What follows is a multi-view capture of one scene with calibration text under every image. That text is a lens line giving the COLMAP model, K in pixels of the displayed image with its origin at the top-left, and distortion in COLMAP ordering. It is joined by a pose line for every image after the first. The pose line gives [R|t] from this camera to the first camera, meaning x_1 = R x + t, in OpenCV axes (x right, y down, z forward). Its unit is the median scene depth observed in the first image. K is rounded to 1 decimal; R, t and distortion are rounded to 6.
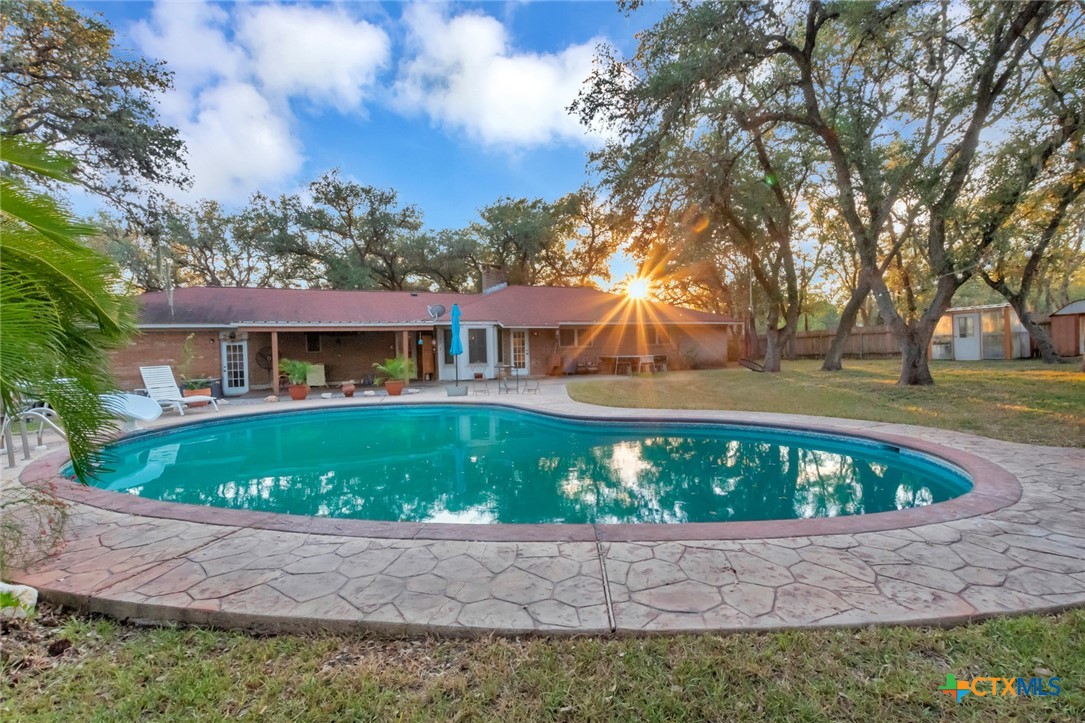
lens RADIAL K [[496.5, 0, 548.7], [0, 496.5, 367.6], [0, 0, 1]] dist [0.003884, 0.000185]
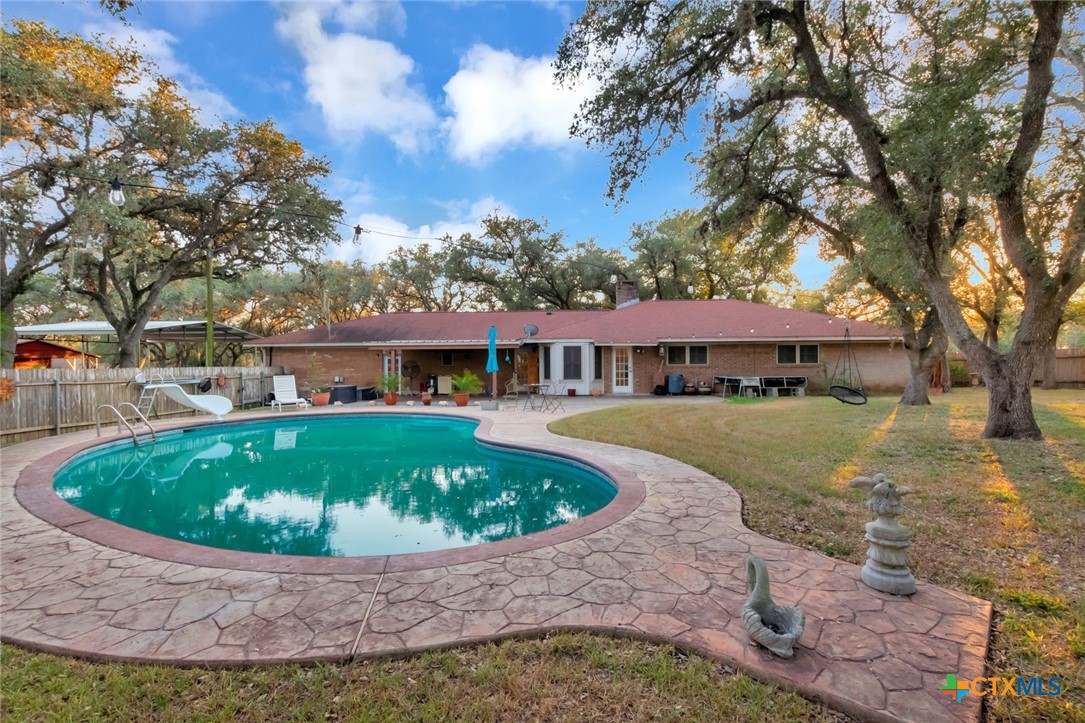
lens RADIAL K [[496.5, 0, 548.7], [0, 496.5, 367.6], [0, 0, 1]] dist [0.003884, 0.000185]
pose [[0.879623, 0.022567, -0.475137, 0.305024], [-0.033098, 0.999357, -0.013809, -0.017771], [0.474520, 0.027873, 0.879804, 0.067364]]
